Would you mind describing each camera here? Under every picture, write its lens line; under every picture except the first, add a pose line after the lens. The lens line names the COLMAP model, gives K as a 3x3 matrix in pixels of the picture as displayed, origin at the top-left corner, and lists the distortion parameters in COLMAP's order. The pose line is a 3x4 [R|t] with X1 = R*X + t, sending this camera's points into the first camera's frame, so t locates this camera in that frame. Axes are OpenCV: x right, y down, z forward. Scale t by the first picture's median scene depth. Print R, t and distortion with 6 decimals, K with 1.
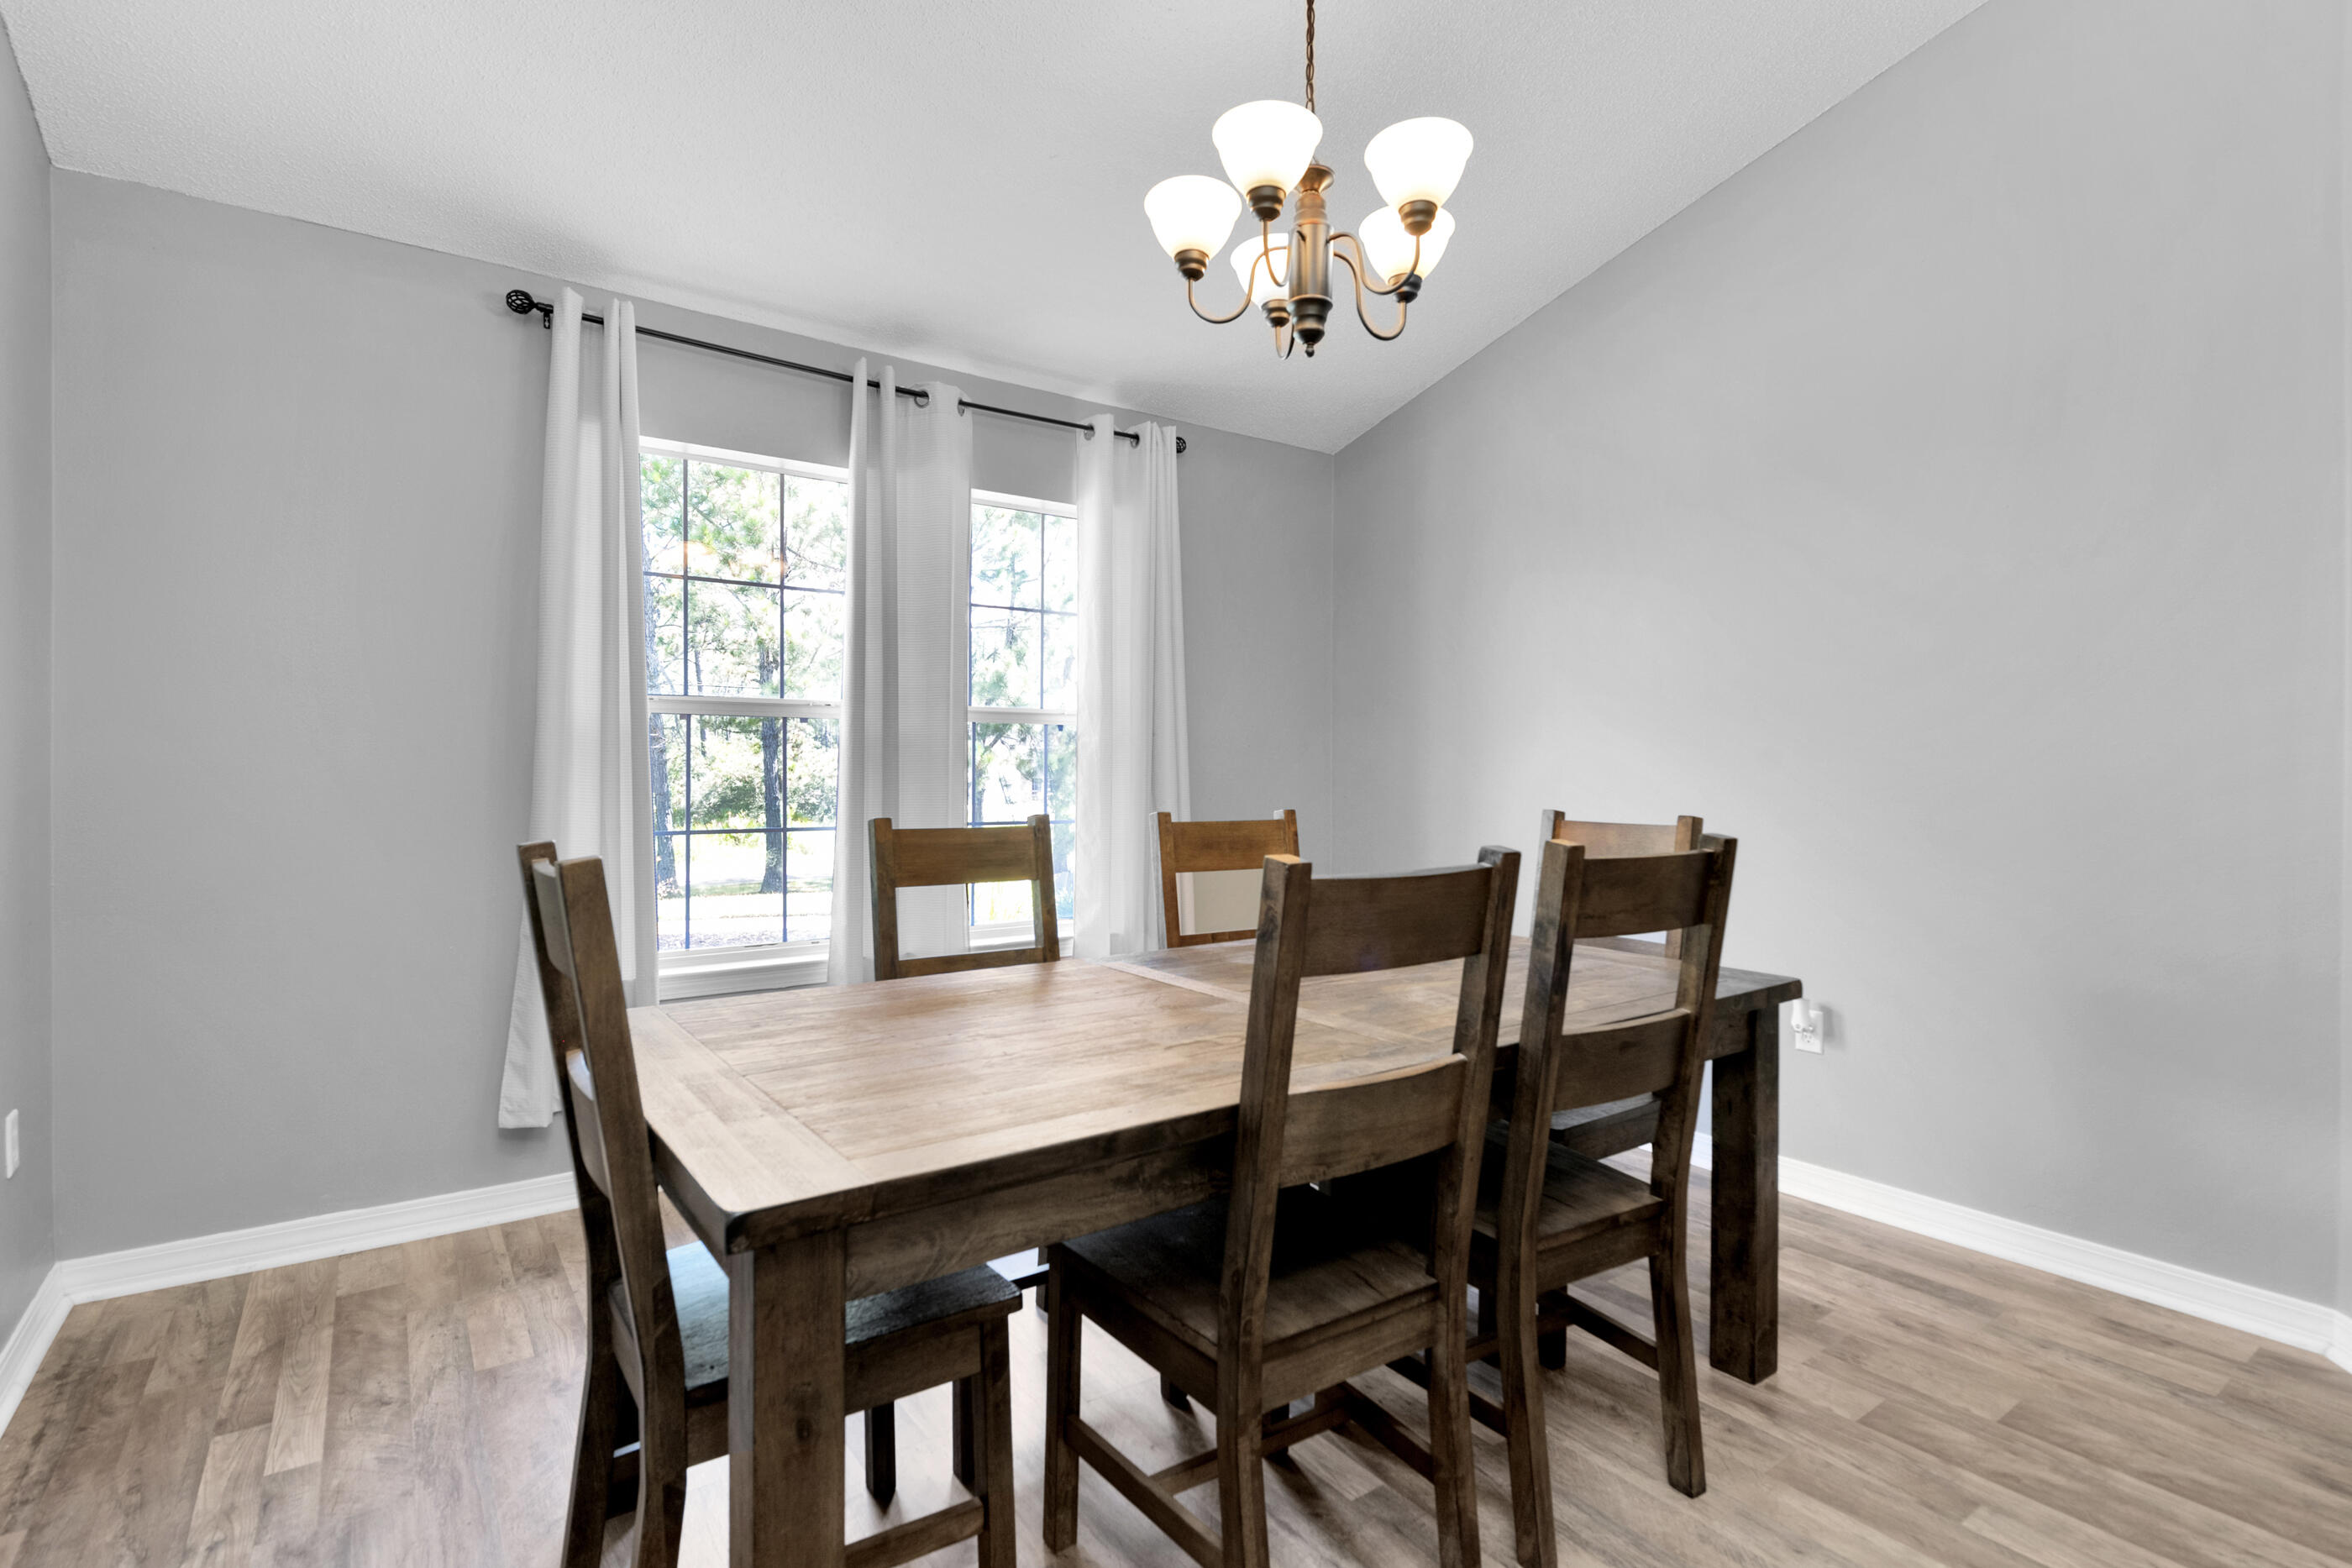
lens RADIAL K [[1137.8, 0, 1176.0], [0, 1137.8, 784.0], [0, 0, 1]] dist [0.001037, 0.000120]
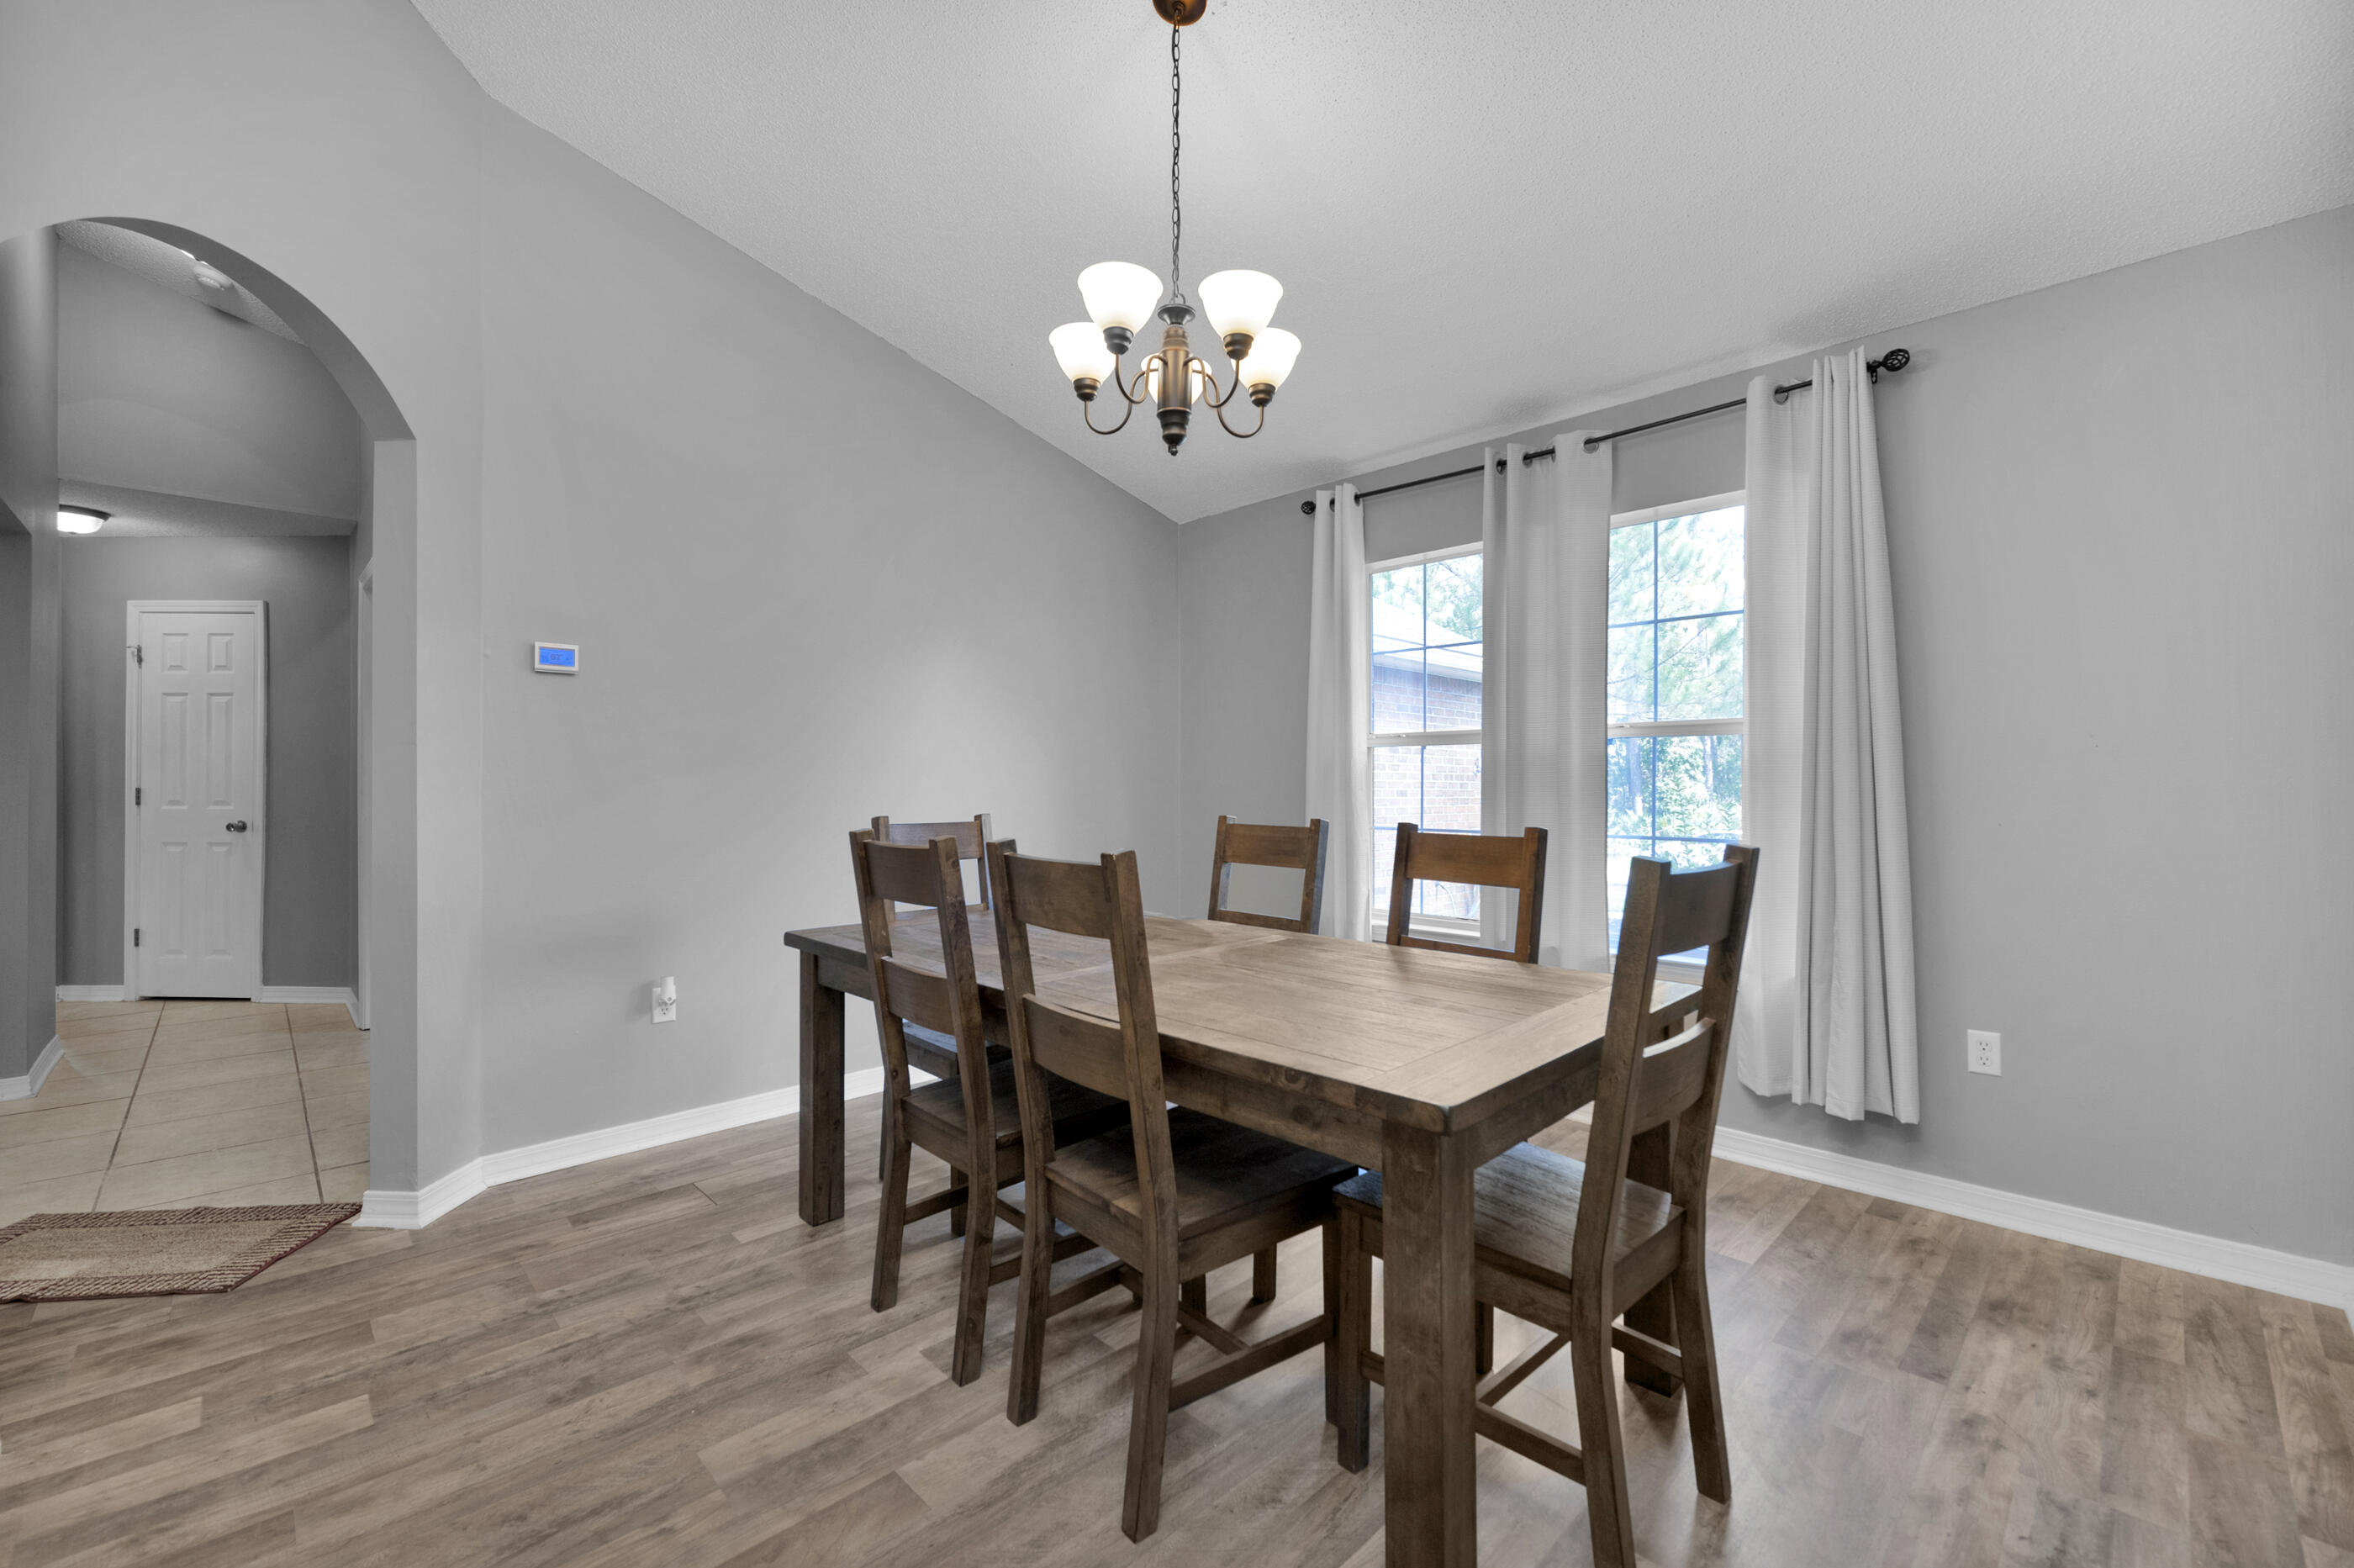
lens RADIAL K [[977.5, 0, 1177.0], [0, 977.5, 784.0], [0, 0, 1]] dist [-0.000416, -0.000049]
pose [[0.161386, -0.007372, -0.986864, 0.704319], [-0.015118, 0.999836, -0.009941, 0.001634], [0.986775, 0.016524, 0.161249, 0.510632]]
